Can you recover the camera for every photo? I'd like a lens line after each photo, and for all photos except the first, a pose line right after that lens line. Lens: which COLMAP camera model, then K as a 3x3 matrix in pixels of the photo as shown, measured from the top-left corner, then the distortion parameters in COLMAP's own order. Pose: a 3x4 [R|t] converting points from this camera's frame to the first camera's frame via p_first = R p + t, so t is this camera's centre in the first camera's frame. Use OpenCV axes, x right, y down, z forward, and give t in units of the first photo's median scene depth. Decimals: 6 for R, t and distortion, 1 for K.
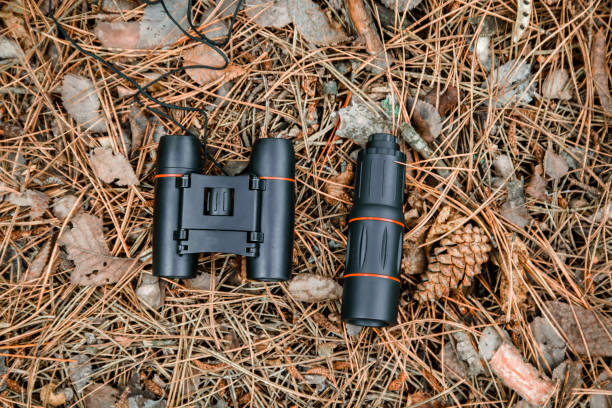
lens RADIAL K [[1276.4, 0, 306.0], [0, 1276.4, 204.0], [0, 0, 1]] dist [-0.044447, 0.175171]
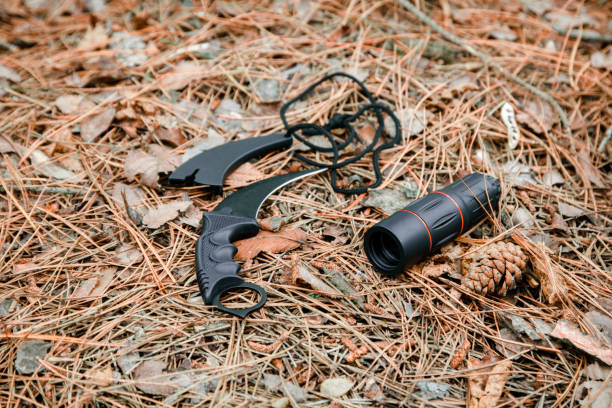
lens RADIAL K [[1276.4, 0, 306.0], [0, 1276.4, 204.0], [0, 0, 1]] dist [-0.044447, 0.175171]
pose [[0.996484, -0.051209, 0.066319, -0.098940], [0.083360, 0.685902, -0.722904, 0.727102], [-0.008469, 0.725890, 0.687759, 0.251992]]
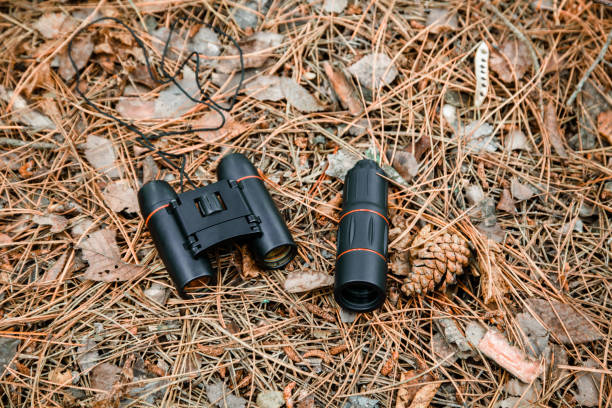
lens RADIAL K [[1276.4, 0, 306.0], [0, 1276.4, 204.0], [0, 0, 1]] dist [-0.044447, 0.175171]
pose [[0.999707, -0.024179, 0.001391, 0.004137], [0.021890, 0.877506, -0.479065, 0.510753], [0.010363, 0.478955, 0.877778, 0.018988]]
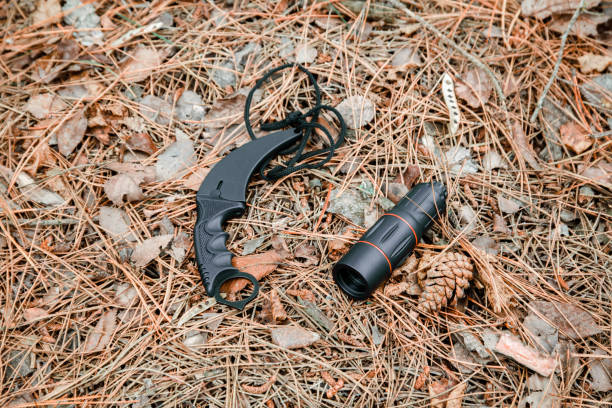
lens RADIAL K [[1276.4, 0, 306.0], [0, 1276.4, 204.0], [0, 0, 1]] dist [-0.044447, 0.175171]
pose [[0.983748, -0.150482, 0.097958, -0.114677], [0.179329, 0.850855, -0.493849, 0.536014], [-0.009032, 0.503389, 0.864013, -0.056304]]
